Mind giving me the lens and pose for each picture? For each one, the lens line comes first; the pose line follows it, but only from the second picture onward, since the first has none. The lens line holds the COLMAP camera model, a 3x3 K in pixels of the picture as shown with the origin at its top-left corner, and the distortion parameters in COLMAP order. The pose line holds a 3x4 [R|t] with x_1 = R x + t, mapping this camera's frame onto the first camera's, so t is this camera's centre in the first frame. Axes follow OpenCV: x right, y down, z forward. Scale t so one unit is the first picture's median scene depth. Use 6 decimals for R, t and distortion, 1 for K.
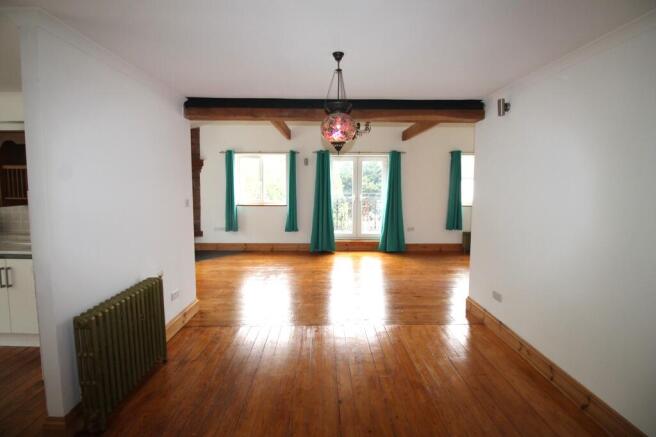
lens RADIAL K [[308.9, 0, 326.1], [0, 308.9, 208.2], [0, 0, 1]] dist [-0.000408, -0.011109]
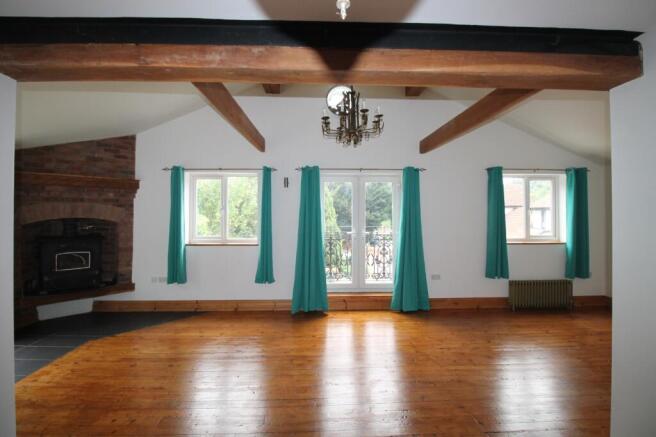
lens RADIAL K [[308.9, 0, 326.1], [0, 308.9, 208.2], [0, 0, 1]] dist [-0.000408, -0.011109]
pose [[0.999610, -0.004527, 0.027557, 0.007008], [0.007136, 0.995419, -0.095343, -0.023744], [-0.026999, 0.095502, 0.995063, 0.298807]]
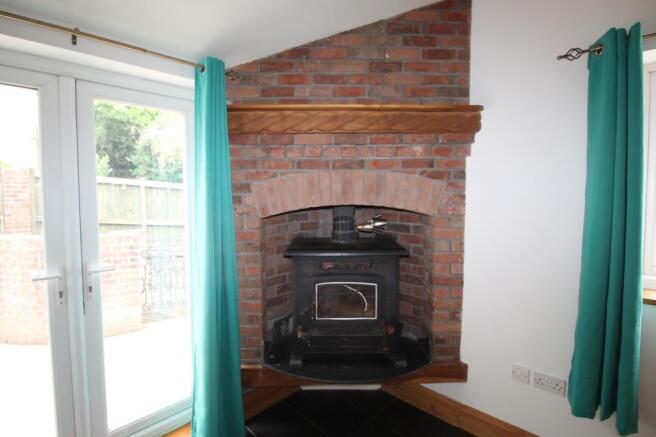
lens RADIAL K [[308.9, 0, 326.1], [0, 308.9, 208.2], [0, 0, 1]] dist [-0.000408, -0.011109]
pose [[0.683525, 0.034126, -0.729129, -0.292685], [-0.048489, 0.998823, 0.001292, -0.063454], [0.728314, 0.034472, 0.684375, 0.724429]]
